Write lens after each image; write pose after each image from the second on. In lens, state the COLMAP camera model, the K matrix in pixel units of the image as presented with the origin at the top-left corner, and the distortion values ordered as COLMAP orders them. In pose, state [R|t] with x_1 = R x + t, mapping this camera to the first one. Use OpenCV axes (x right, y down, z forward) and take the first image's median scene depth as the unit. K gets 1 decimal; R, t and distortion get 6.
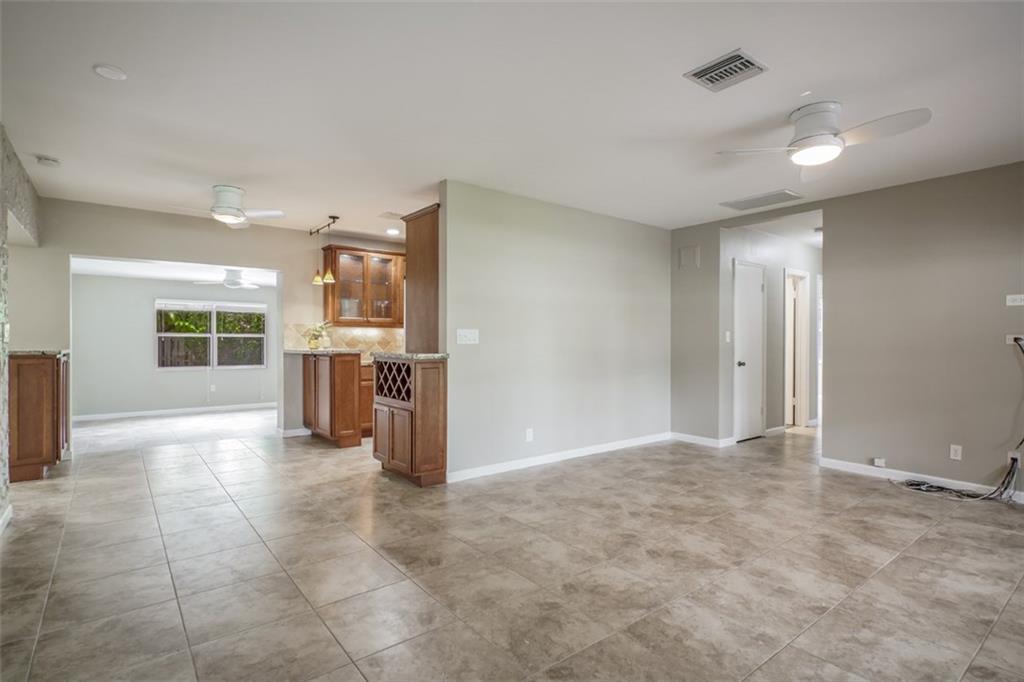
lens RADIAL K [[520.1, 0, 504.7], [0, 520.1, 342.2], [0, 0, 1]] dist [-0.000324, -0.000481]
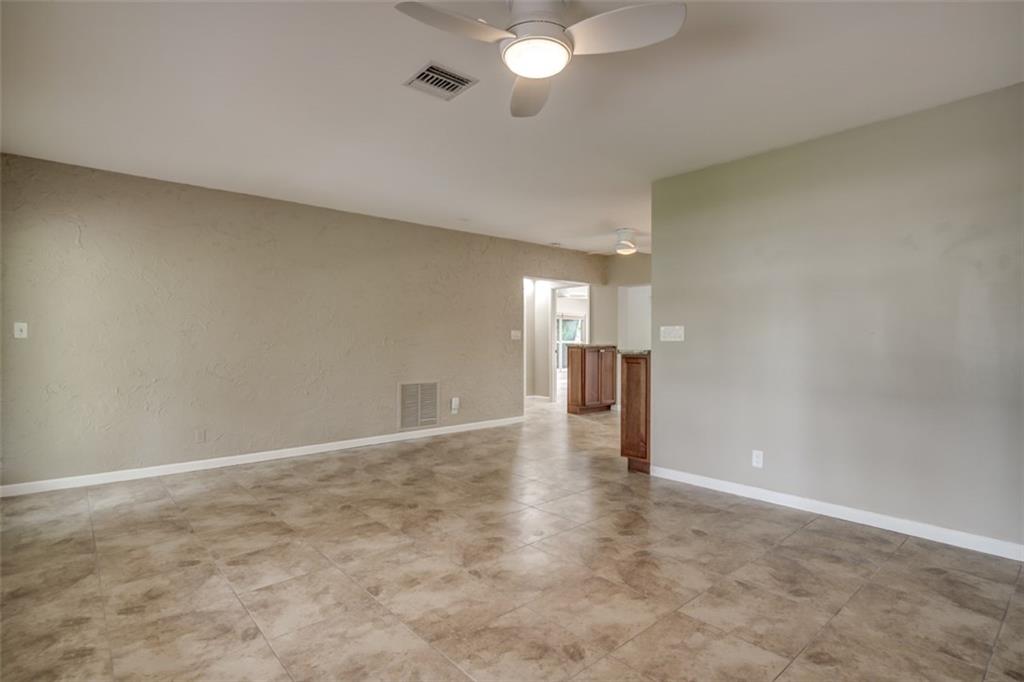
lens RADIAL K [[520.1, 0, 506.1], [0, 520.1, 342.1], [0, 0, 1]] dist [-0.000324, -0.000481]
pose [[0.036471, 0.005585, -0.999319, 1.415924], [-0.004582, 0.999975, 0.005421, 0.001975], [0.999324, 0.004381, 0.036496, 1.040867]]
